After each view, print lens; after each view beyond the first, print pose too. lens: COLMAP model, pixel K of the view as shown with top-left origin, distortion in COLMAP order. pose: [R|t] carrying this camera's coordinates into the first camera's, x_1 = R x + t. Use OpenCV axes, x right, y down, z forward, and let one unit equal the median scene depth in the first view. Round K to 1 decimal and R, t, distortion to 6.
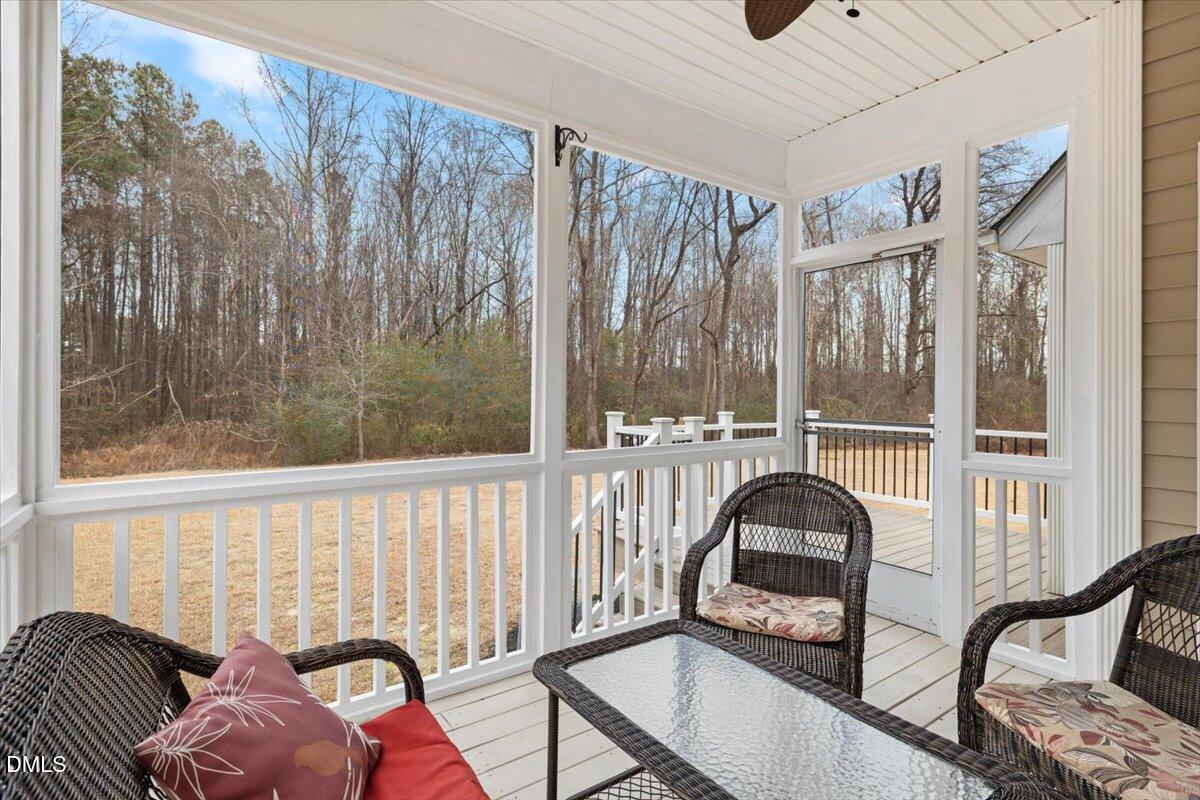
lens RADIAL K [[573.6, 0, 601.6], [0, 573.6, 397.5], [0, 0, 1]] dist [-0.001734, 0.000350]
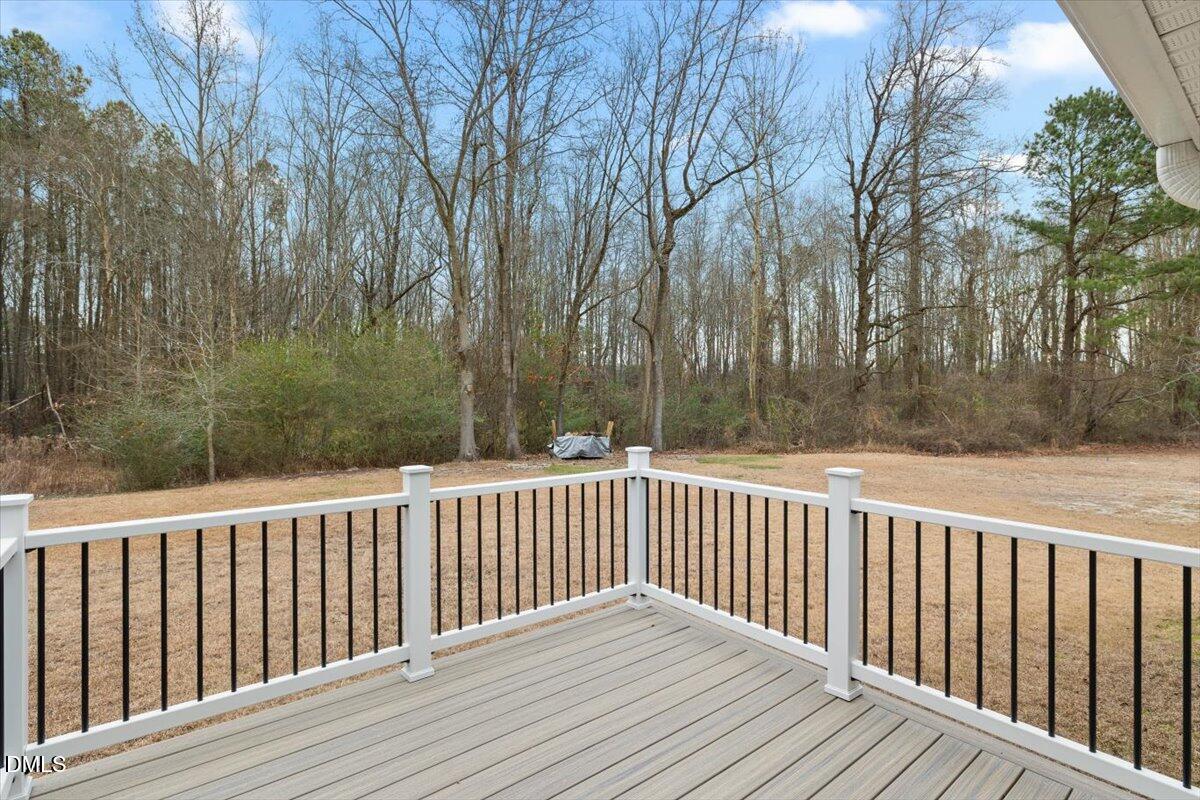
lens RADIAL K [[573.6, 0, 598.5], [0, 573.6, 396.6], [0, 0, 1]] dist [-0.001734, 0.000350]
pose [[0.998328, -0.014217, 0.056028, 0.058324], [0.014130, 0.999898, 0.001945, -0.005190], [-0.056050, -0.001150, 0.998427, 0.086766]]
